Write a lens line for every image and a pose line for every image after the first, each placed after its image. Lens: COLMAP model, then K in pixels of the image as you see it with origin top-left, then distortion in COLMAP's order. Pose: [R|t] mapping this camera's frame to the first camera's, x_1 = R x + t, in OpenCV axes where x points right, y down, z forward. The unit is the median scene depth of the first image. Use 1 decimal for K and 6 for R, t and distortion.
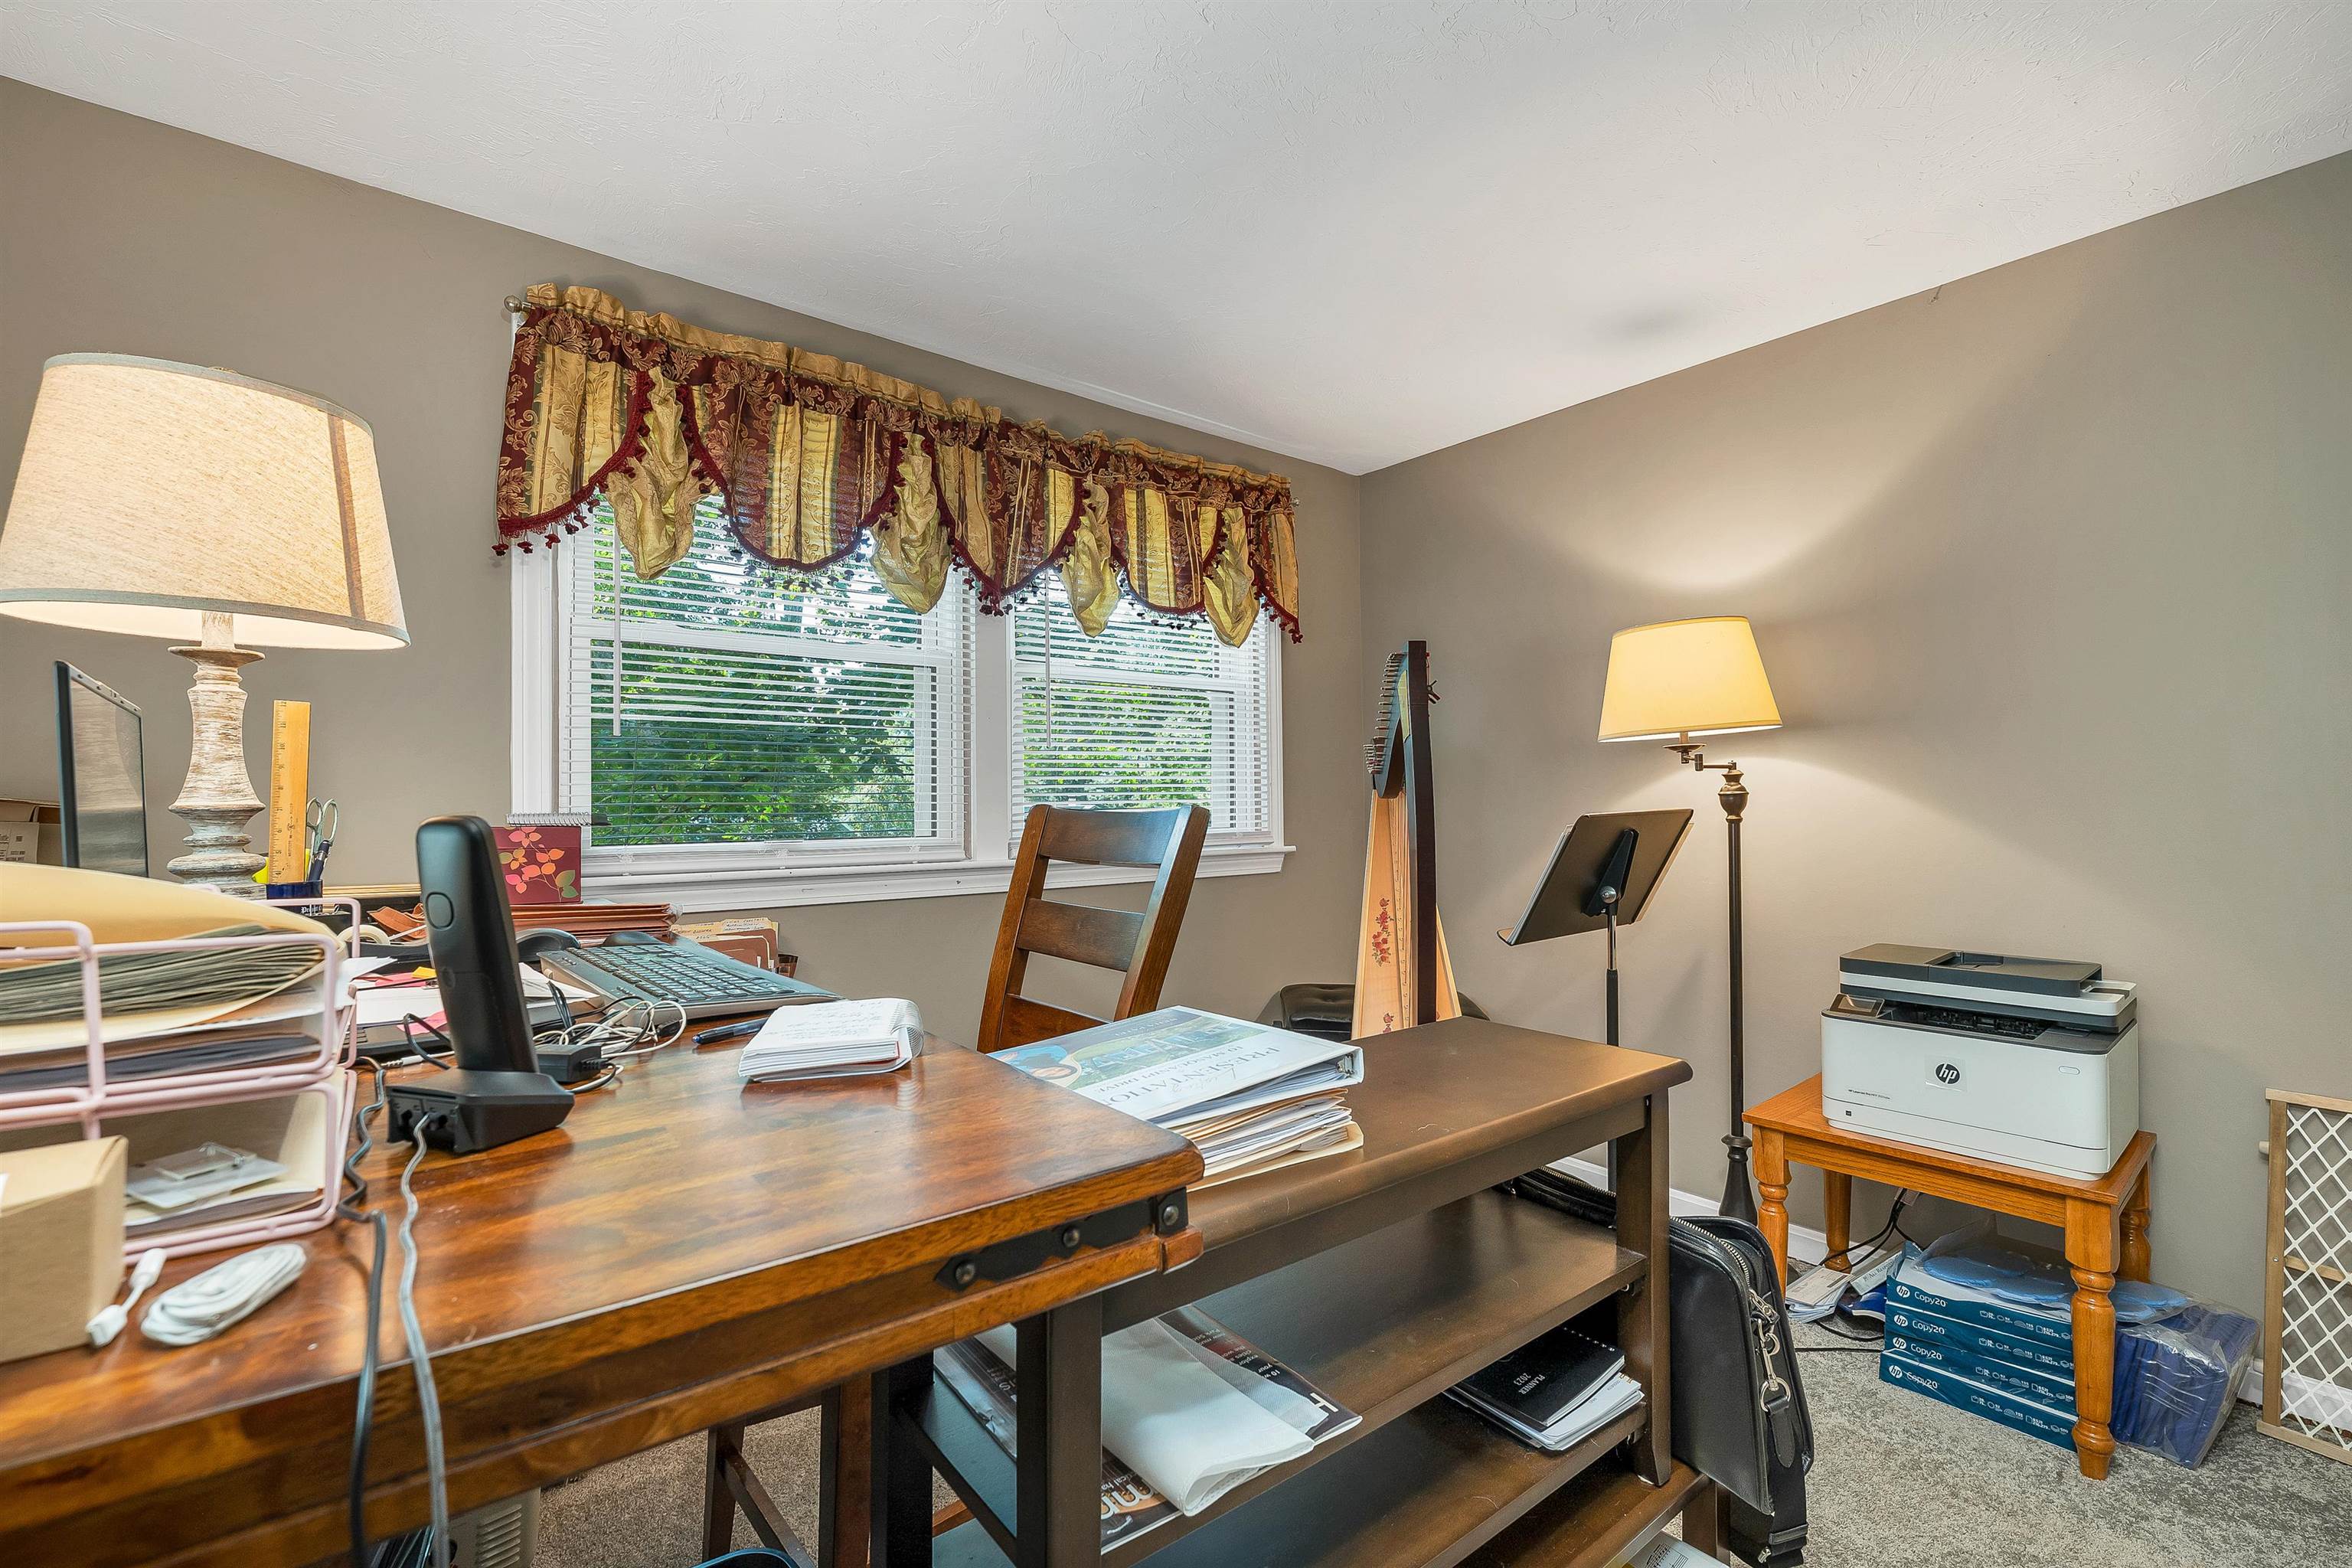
lens RADIAL K [[1008.1, 0, 1176.6], [0, 1008.1, 792.3], [0, 0, 1]] dist [0.003994, -0.007370]
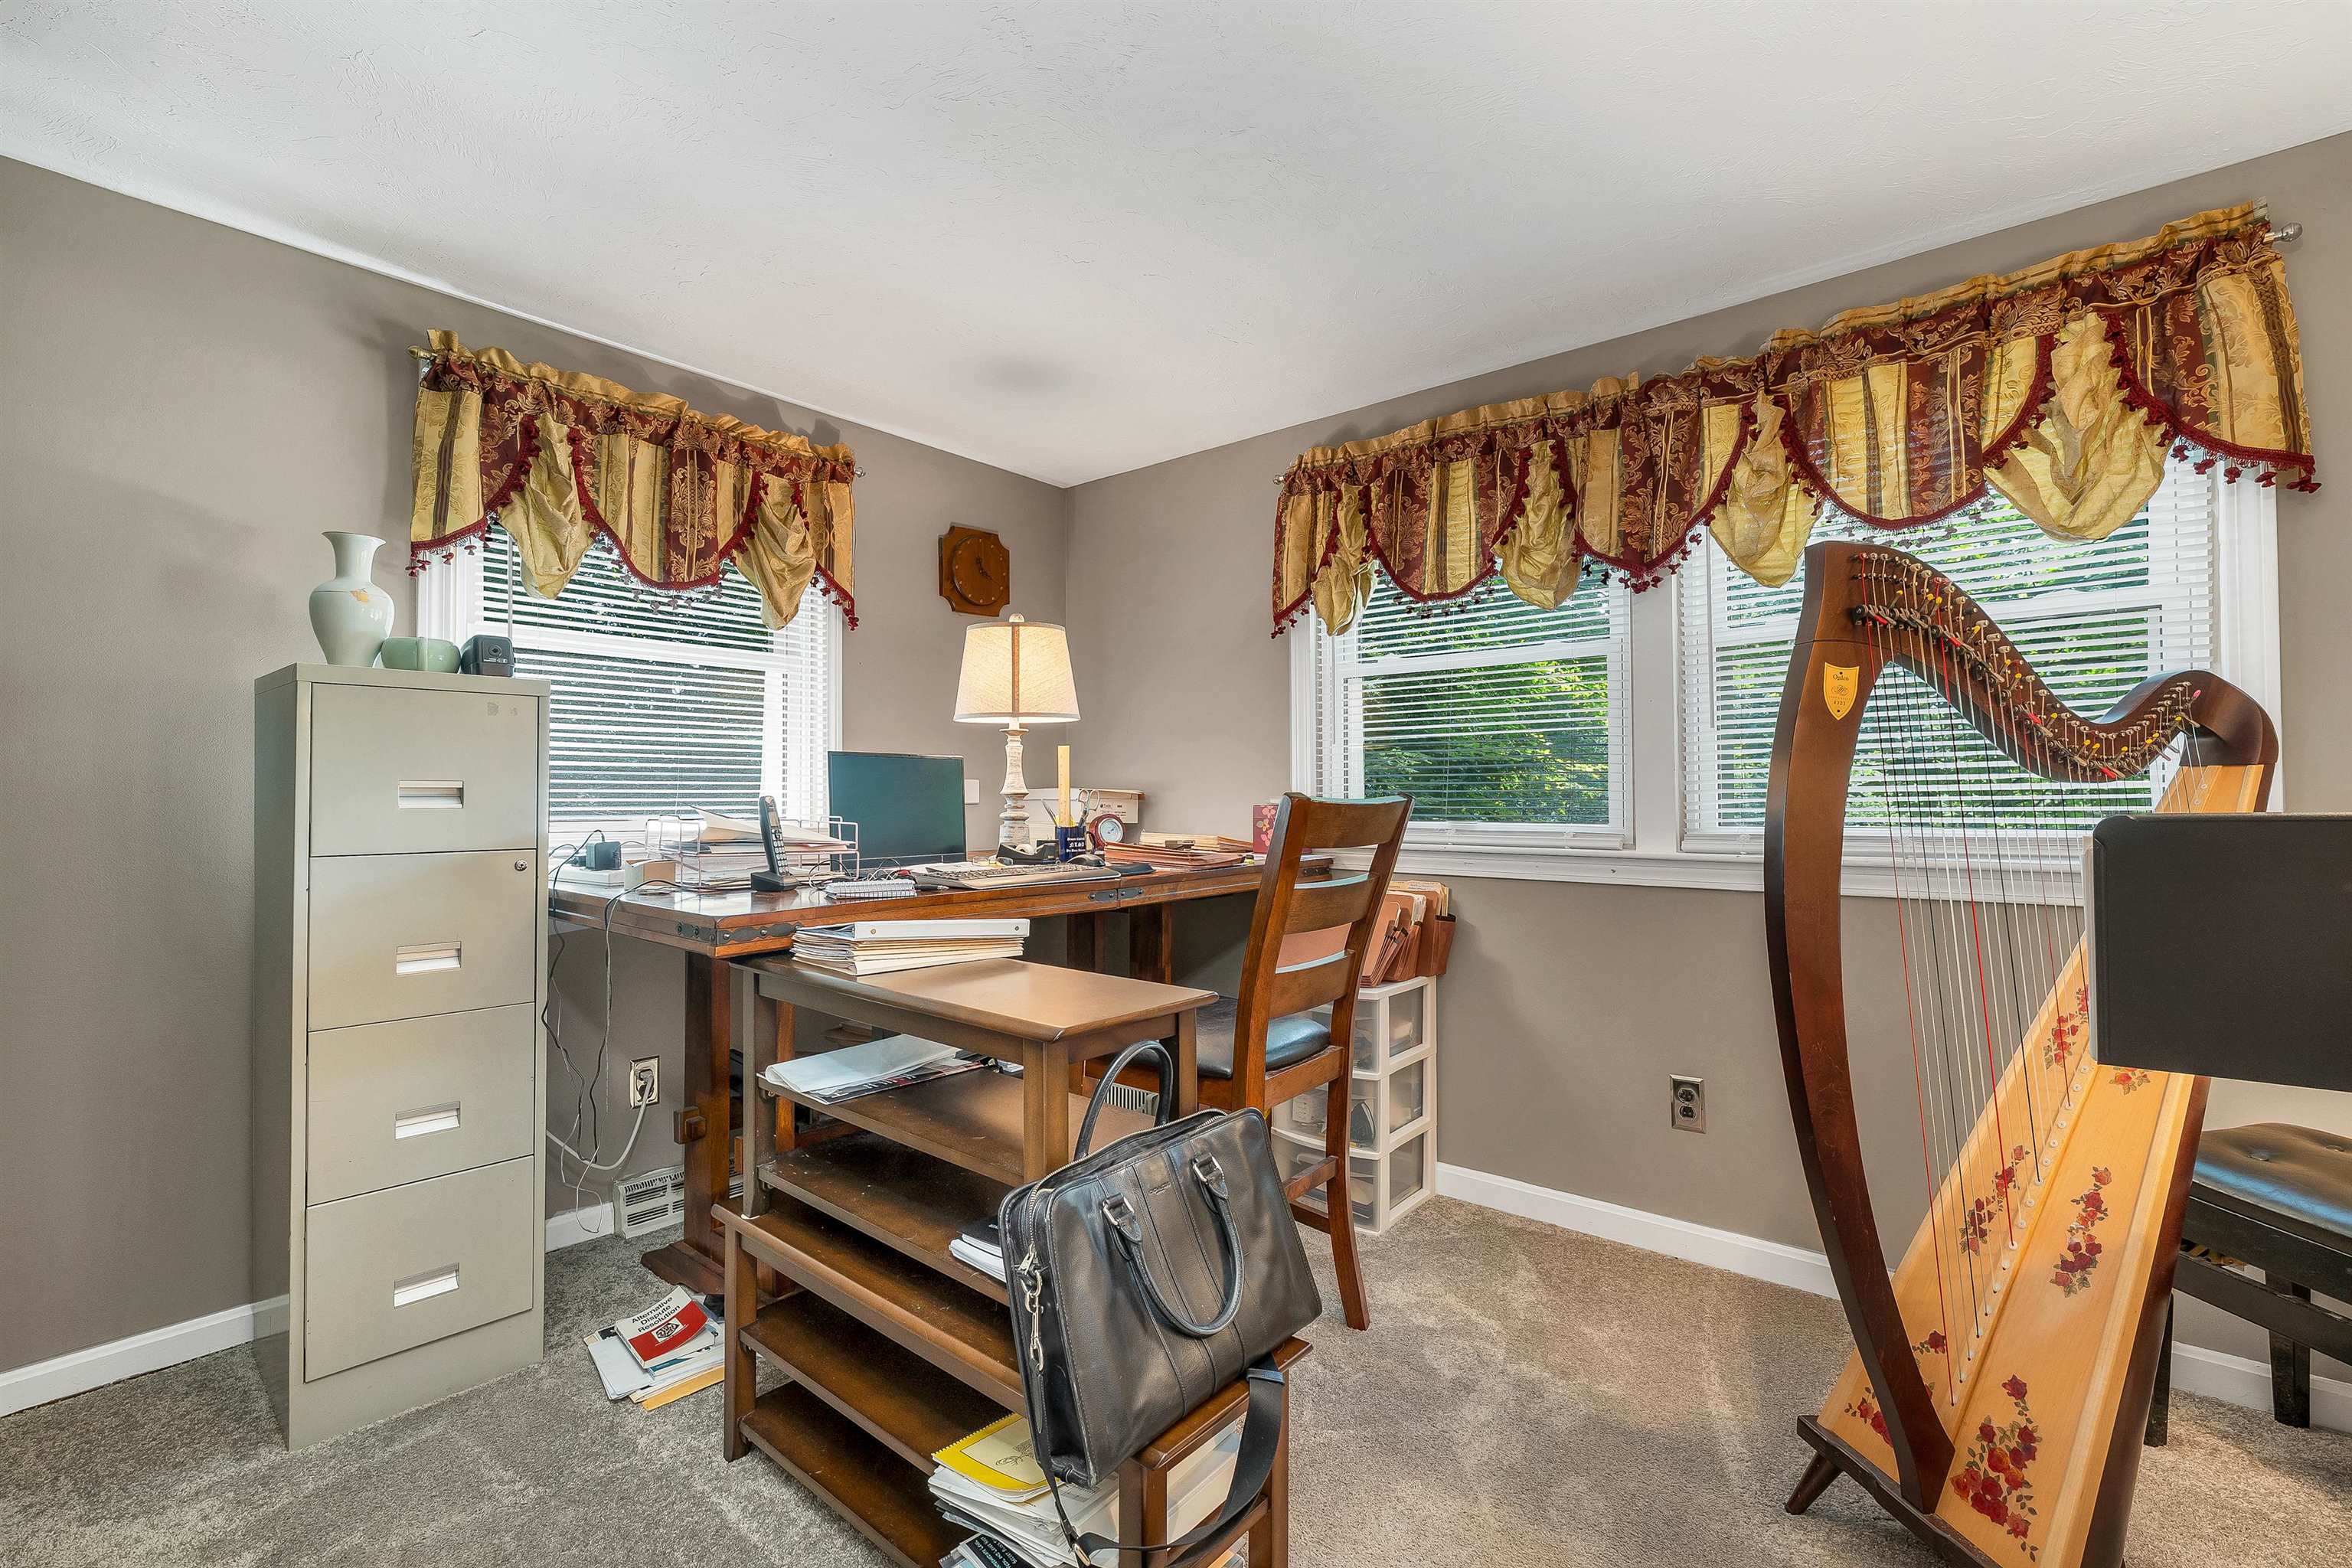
lens RADIAL K [[1032.4, 0, 1176.0], [0, 1032.4, 784.0], [0, 0, 1]] dist [0.001749, 0.000156]
pose [[0.197746, -0.009930, -0.980203, 0.695686], [0.011367, 0.999905, -0.007837, 0.007724], [0.980187, -0.009592, 0.197840, 0.388040]]
